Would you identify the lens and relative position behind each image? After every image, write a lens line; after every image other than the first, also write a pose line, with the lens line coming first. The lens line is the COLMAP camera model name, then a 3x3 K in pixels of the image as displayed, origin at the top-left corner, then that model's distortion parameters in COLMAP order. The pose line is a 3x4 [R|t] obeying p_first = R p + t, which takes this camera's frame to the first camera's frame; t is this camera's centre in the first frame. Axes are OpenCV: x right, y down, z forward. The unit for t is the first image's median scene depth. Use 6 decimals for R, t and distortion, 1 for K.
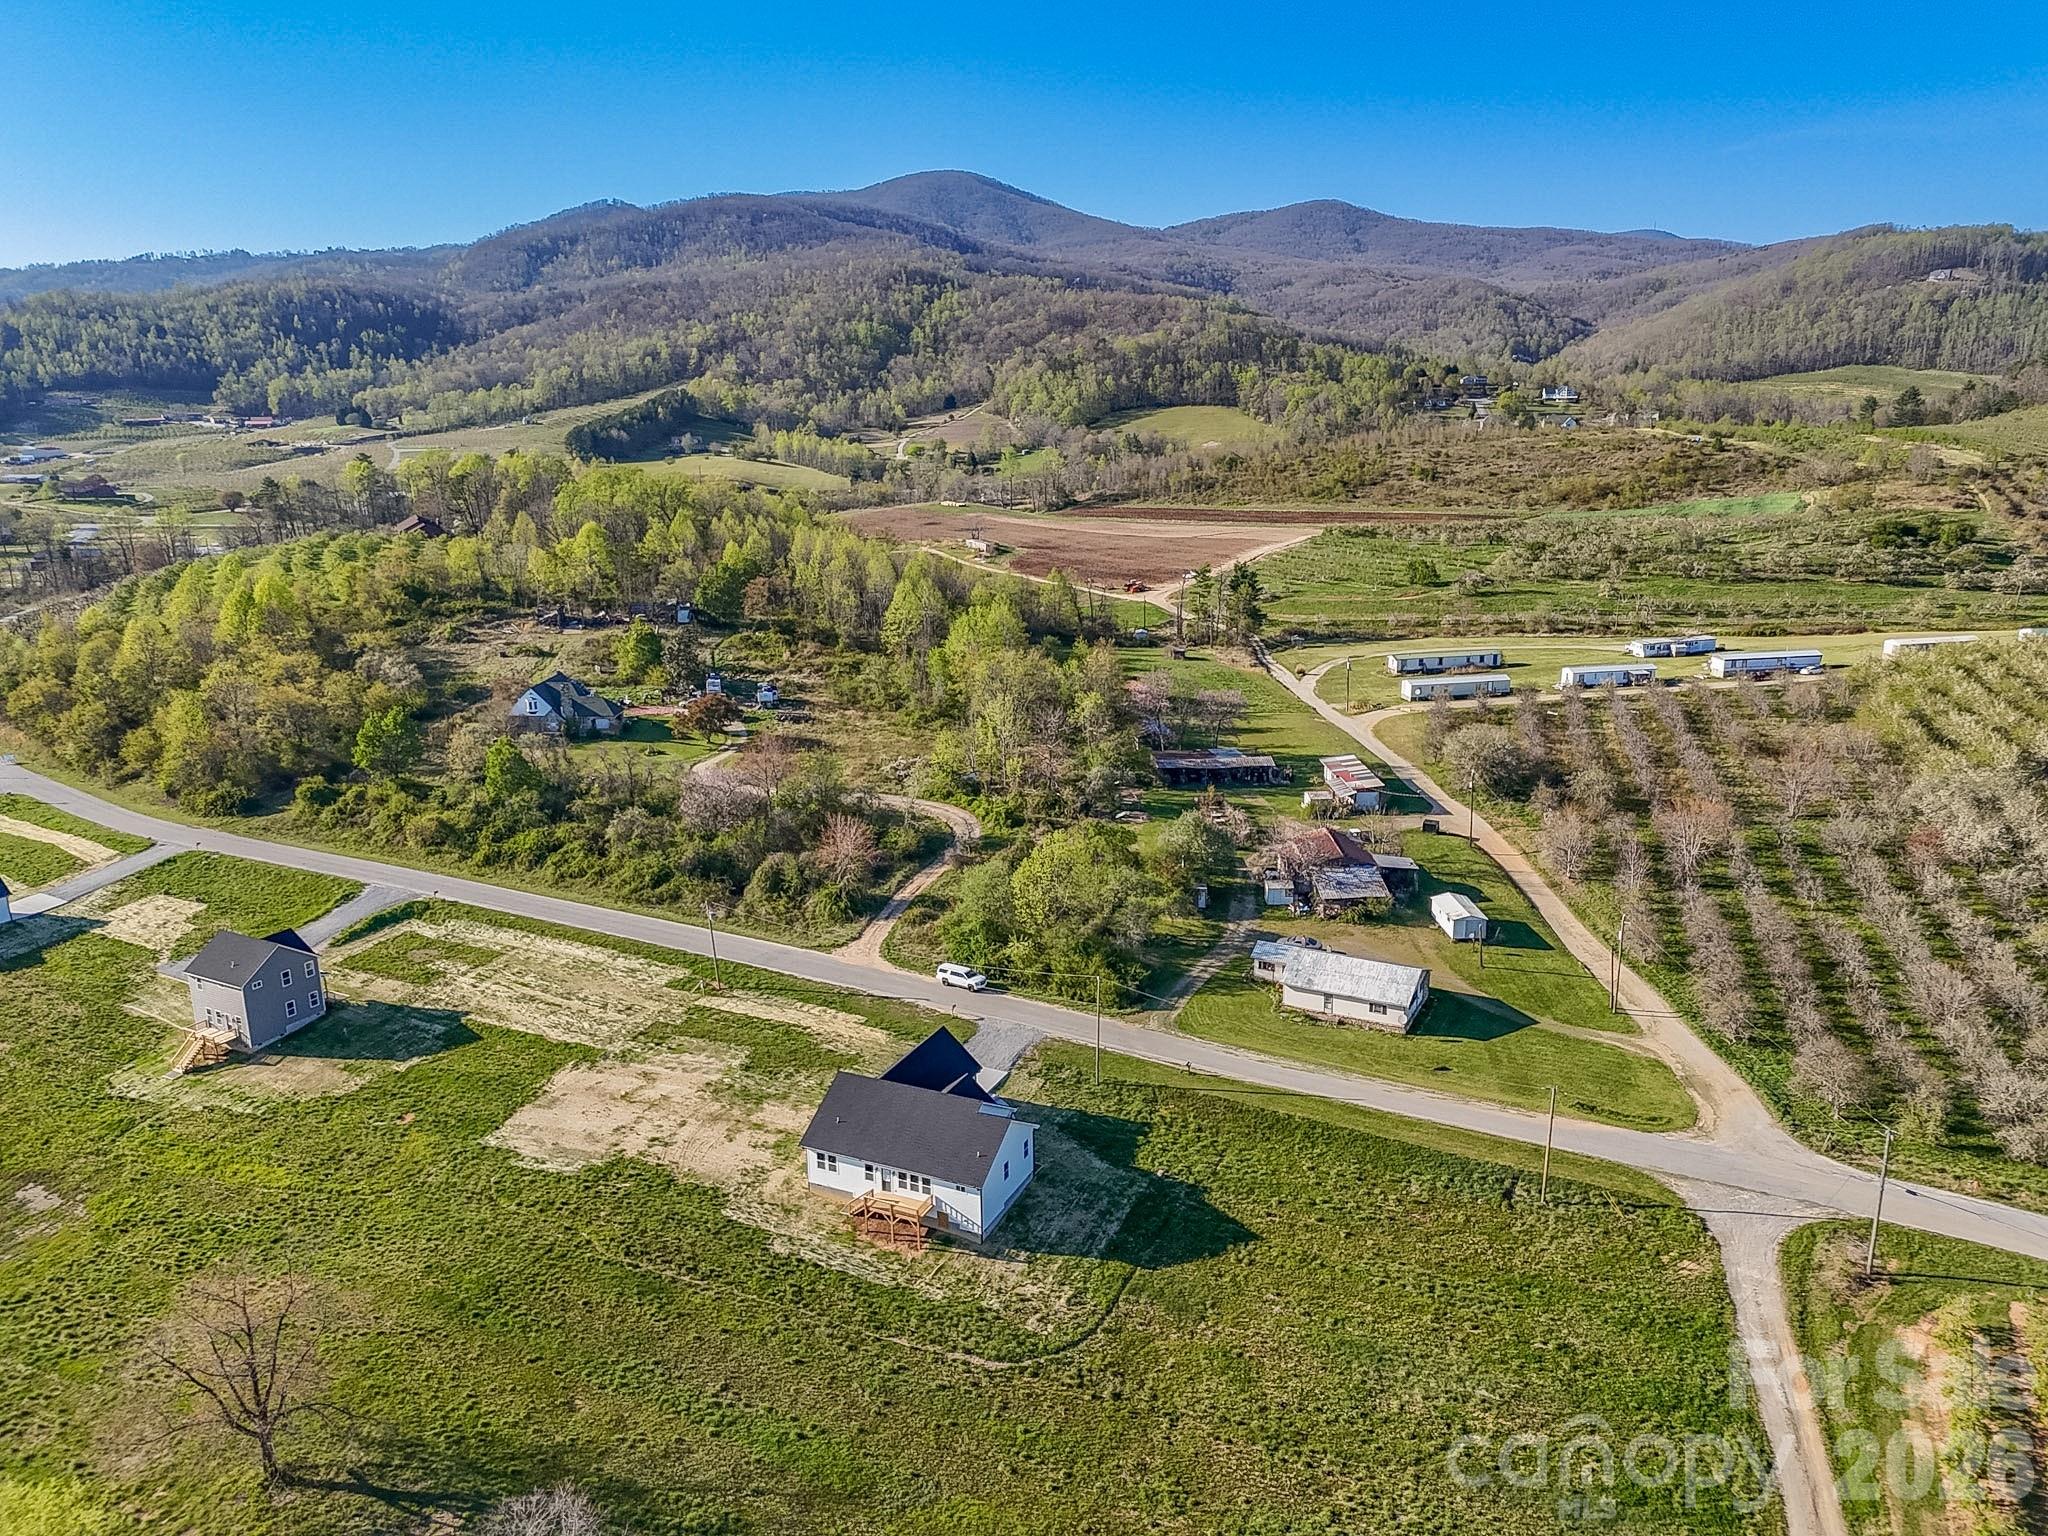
lens RADIAL K [[1526.6, 0, 1027.7], [0, 1526.6, 773.9], [0, 0, 1]] dist [0.065266, -0.051596]
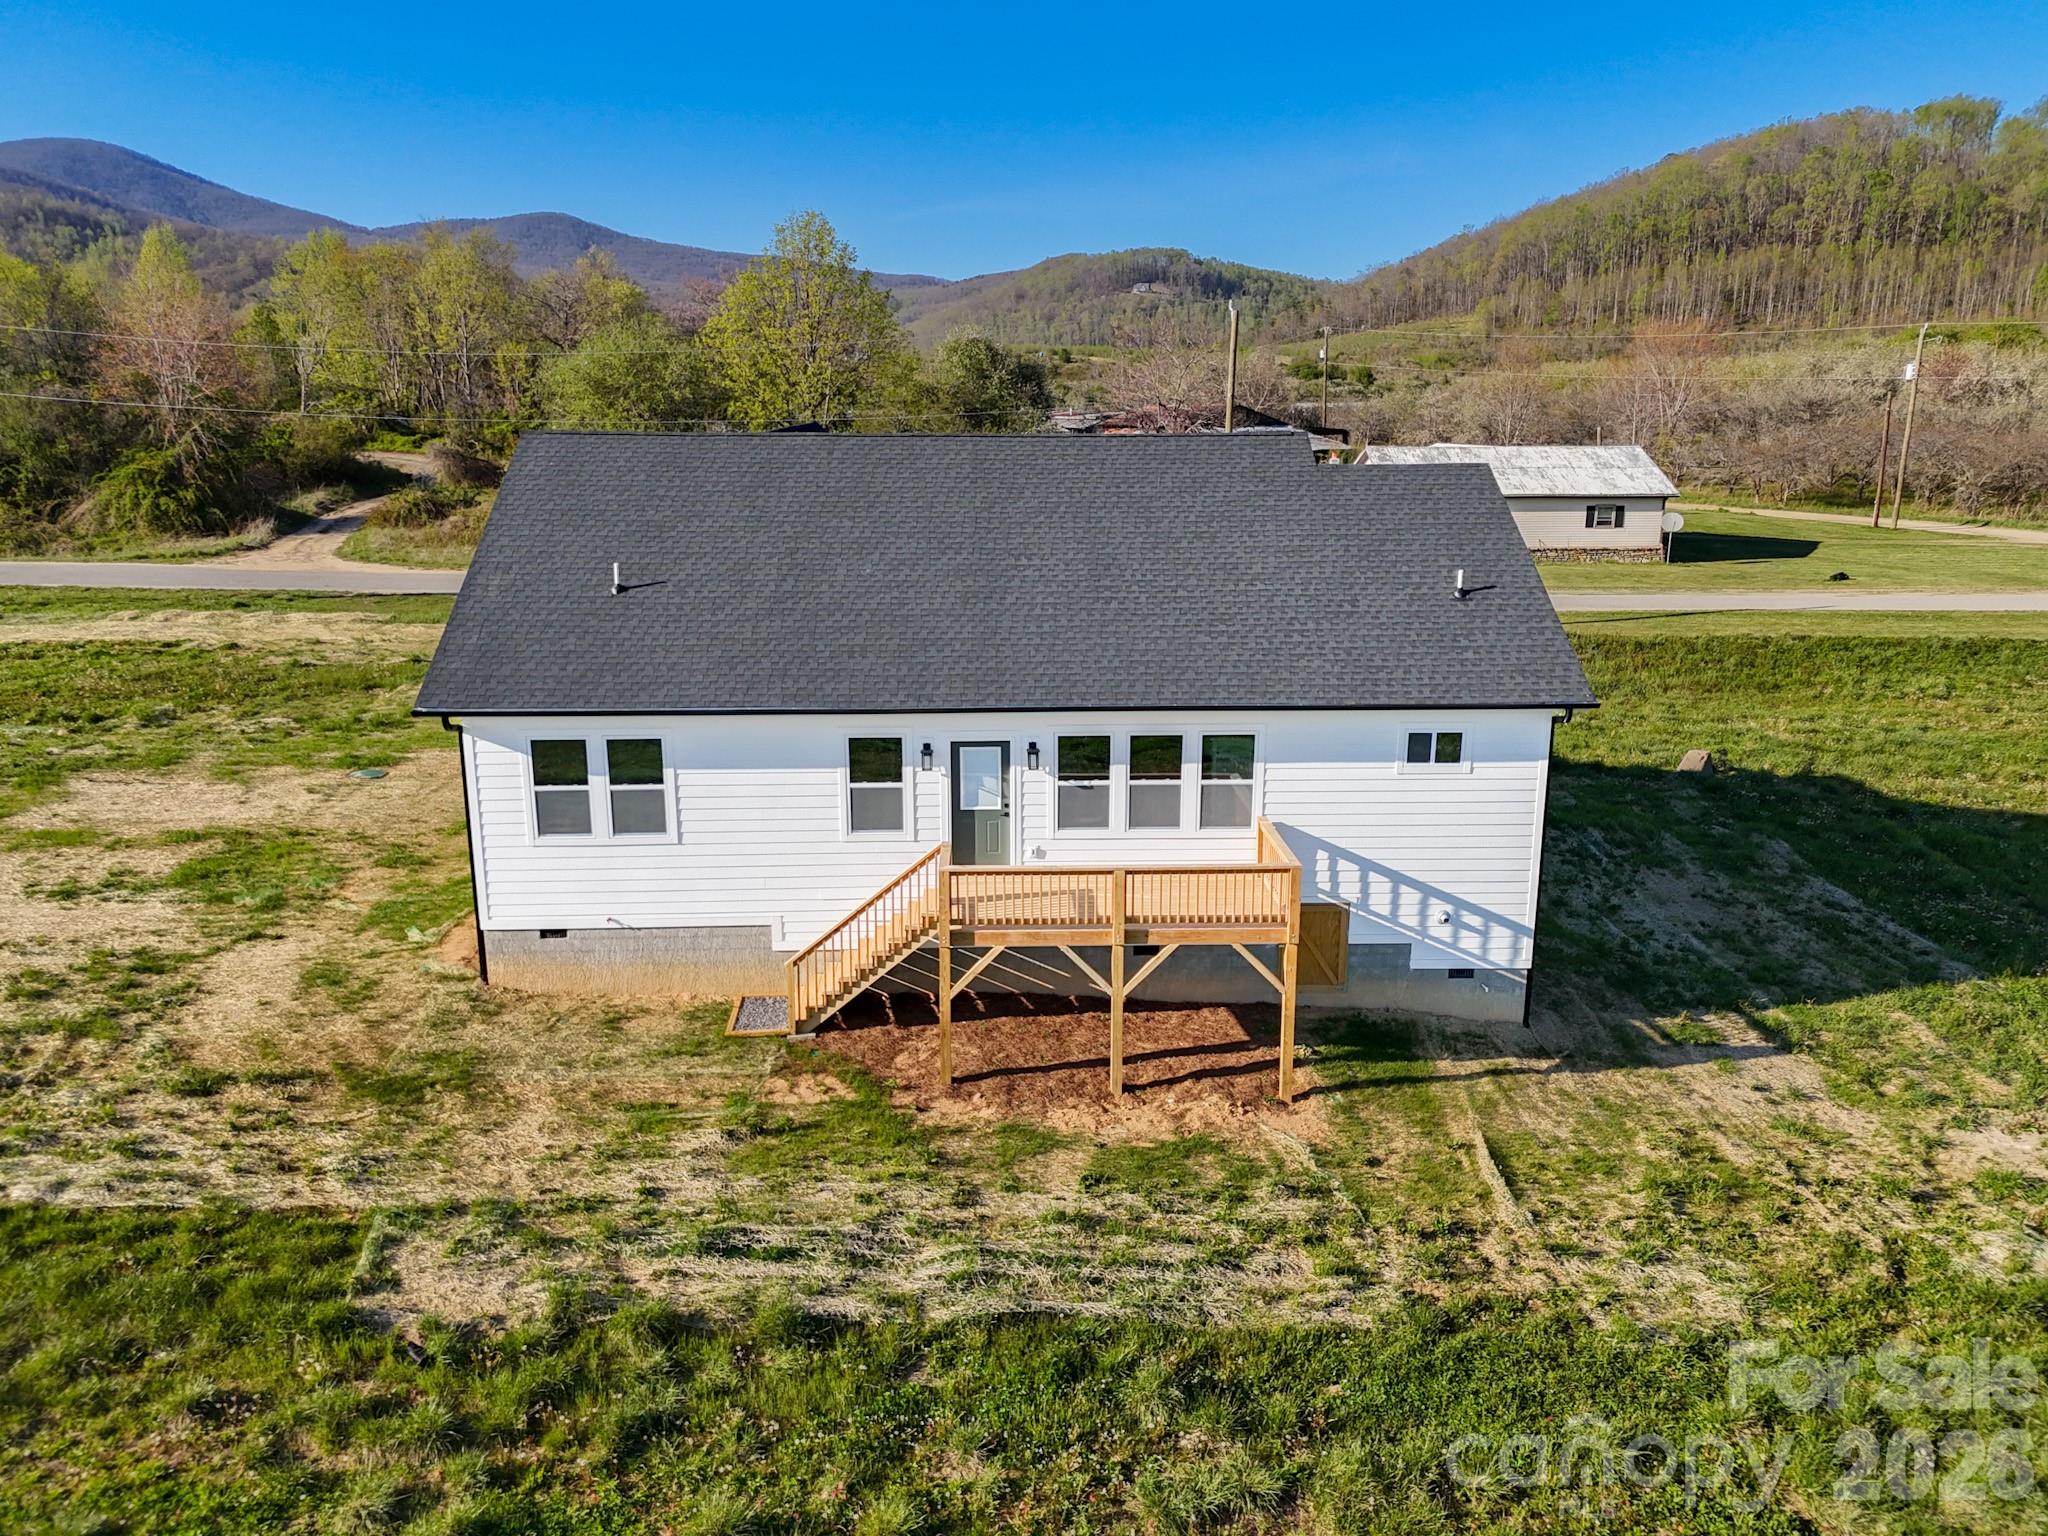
lens RADIAL K [[1506.3, 0, 1034.3], [0, 1506.3, 778.4], [0, 0, 1]] dist [0.063695, -0.046508]
pose [[0.885496, -0.096995, 0.454411, -0.111553], [0.108742, 0.994070, 0.000284, 0.172624], [-0.451744, 0.049162, 0.890792, 0.548679]]
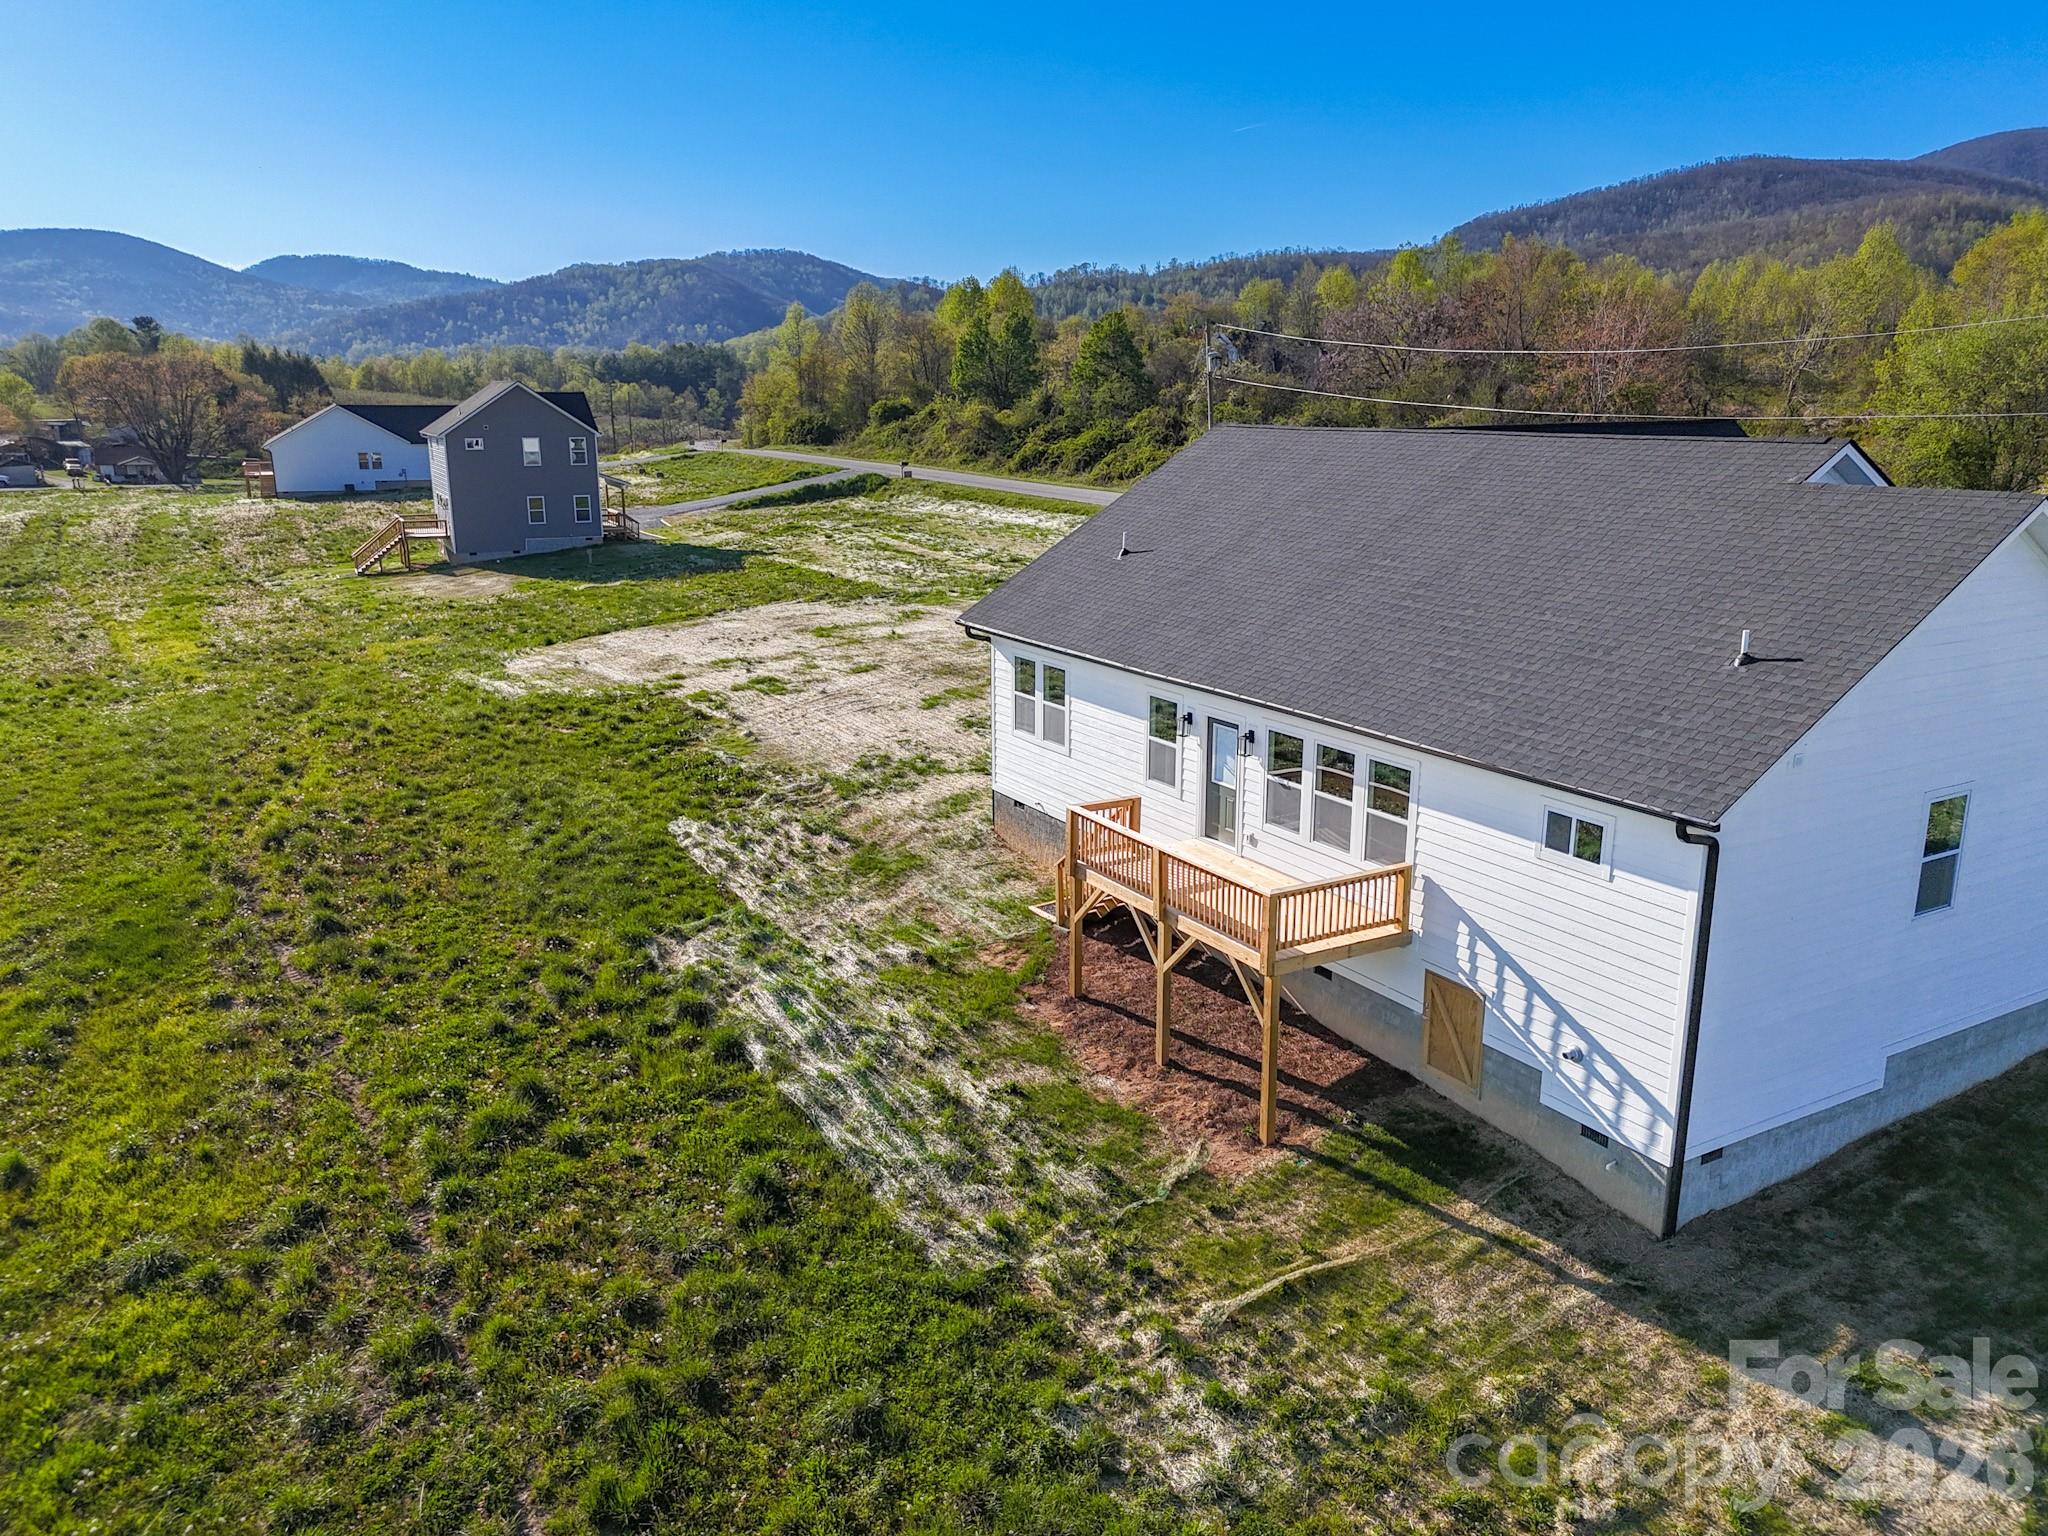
lens RADIAL K [[1506.3, 0, 1023.8], [0, 1506.3, 773.4], [0, 0, 1]] dist [0.063695, -0.046508]
pose [[0.826587, 0.154676, -0.541136, -0.005134], [-0.162990, 0.986079, 0.032888, 0.172223], [0.538690, 0.061015, 0.840291, 0.541120]]
